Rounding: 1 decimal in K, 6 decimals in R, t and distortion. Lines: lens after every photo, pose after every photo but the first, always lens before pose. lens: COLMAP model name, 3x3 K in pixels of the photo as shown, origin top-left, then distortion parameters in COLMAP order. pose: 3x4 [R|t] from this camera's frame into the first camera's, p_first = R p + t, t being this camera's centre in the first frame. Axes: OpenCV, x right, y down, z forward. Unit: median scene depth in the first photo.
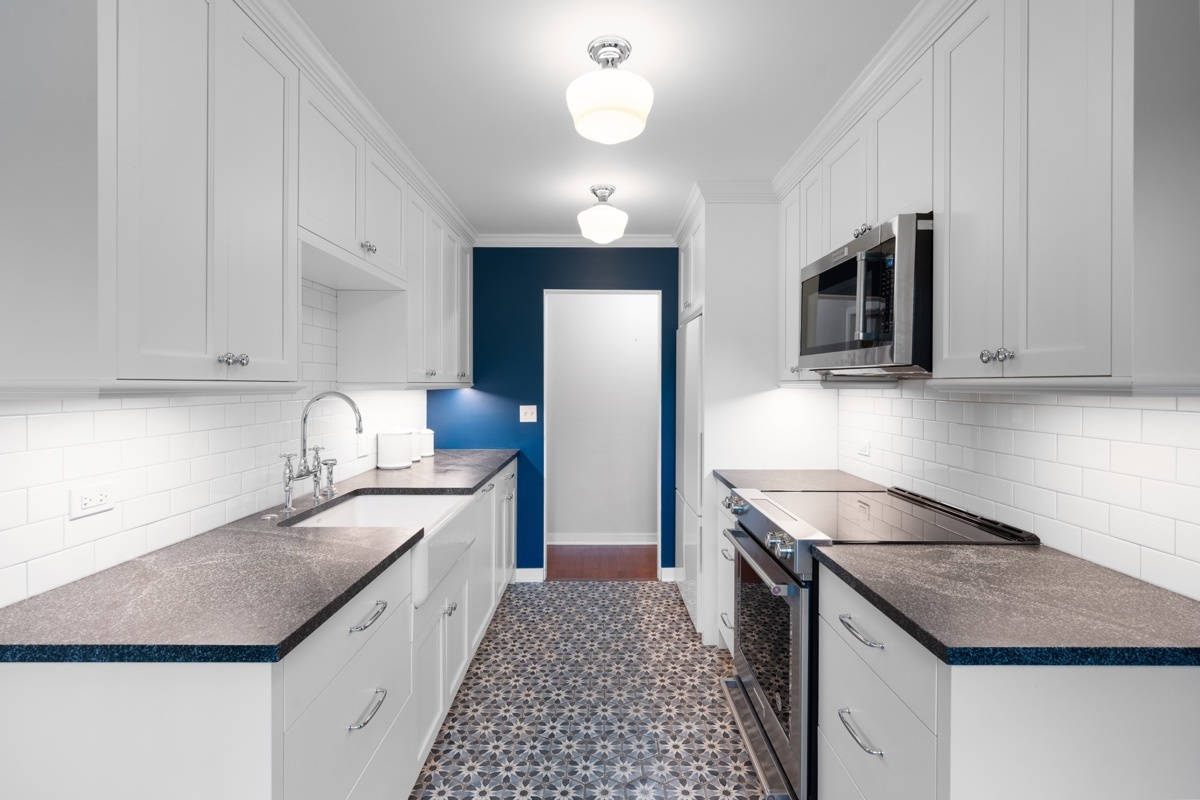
lens RADIAL K [[554.4, 0, 600.5], [0, 554.4, 385.8], [0, 0, 1]] dist [-0.001852, -0.000169]
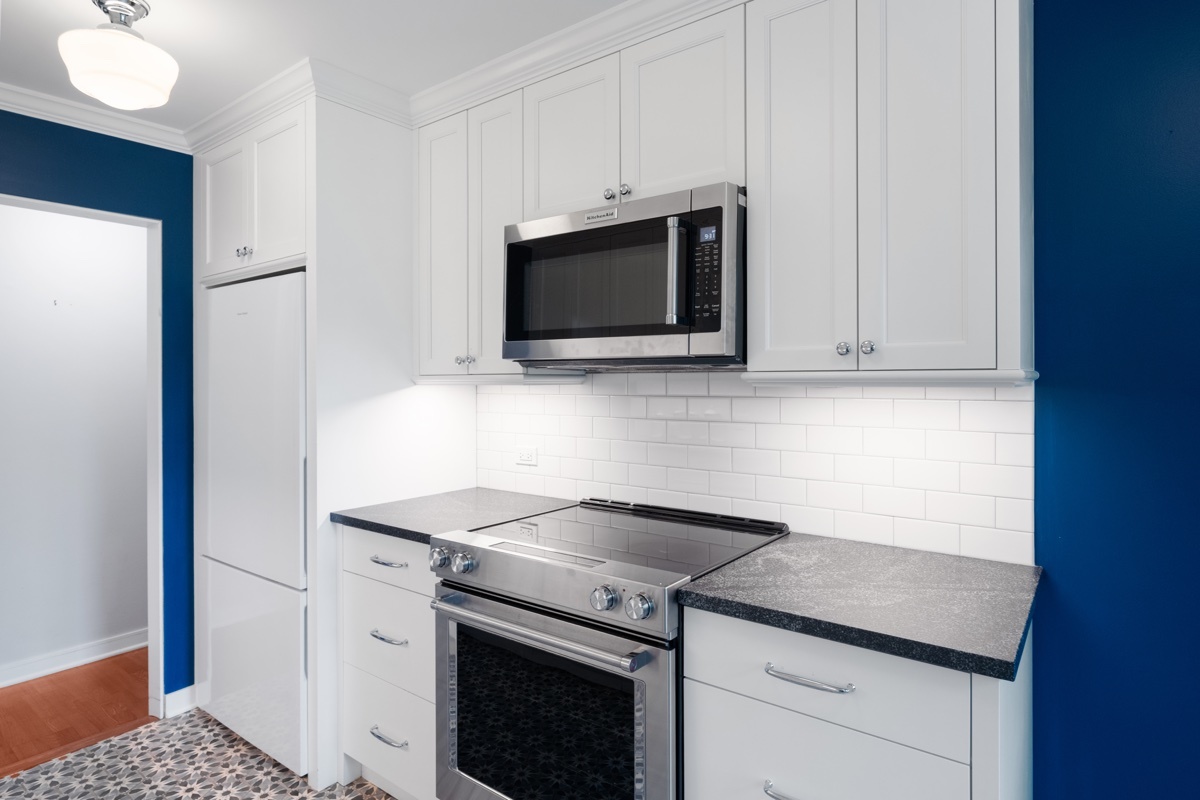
lens RADIAL K [[656.2, 0, 599.2], [0, 656.2, 379.7], [0, 0, 1]] dist [-0.000666, -0.000213]
pose [[0.609703, -0.003344, 0.792623, -0.248728], [0.007258, 0.999973, -0.001365, 0.000021], [-0.792597, 0.006585, 0.609710, 0.335399]]
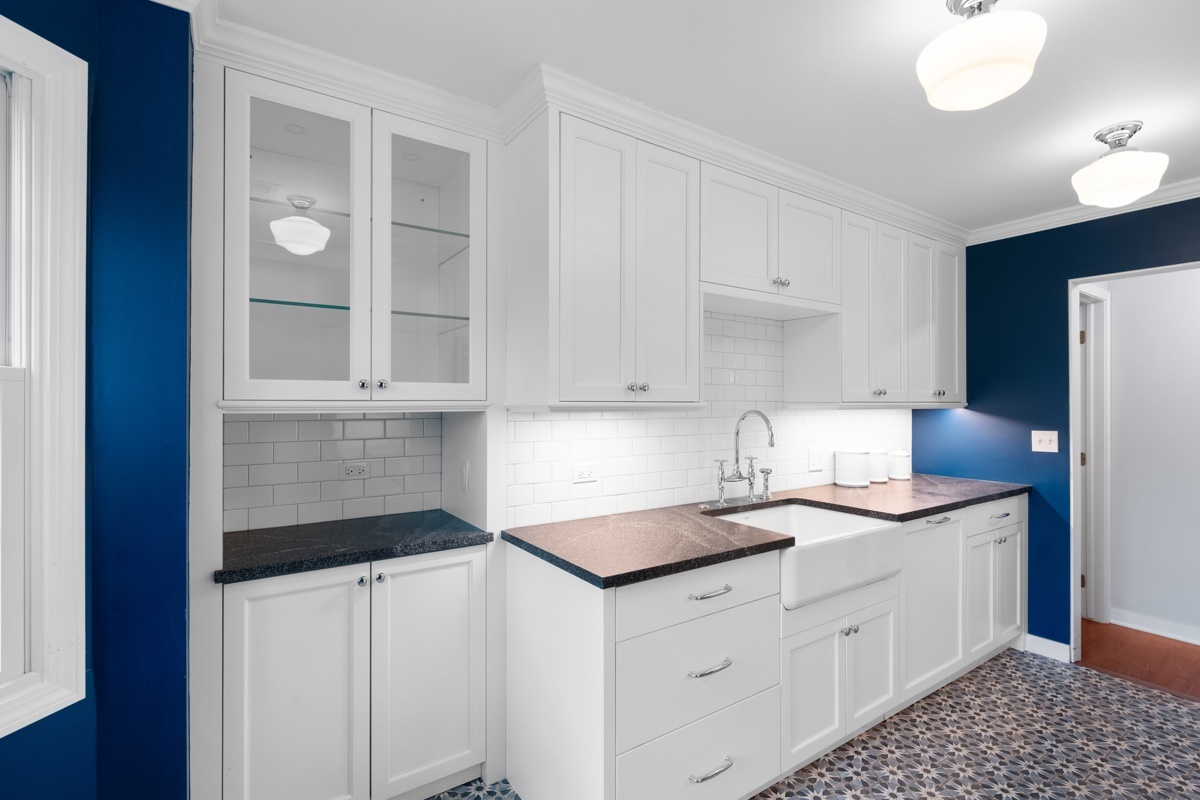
lens RADIAL K [[549.2, 0, 600.0], [0, 549.2, 400.0], [0, 0, 1]] dist [0.000992, 0.000580]
pose [[0.556201, -0.005797, -0.831027, 0.261729], [-0.001951, 0.999964, -0.008282, -0.000873], [0.831045, 0.006228, 0.556170, 0.064761]]
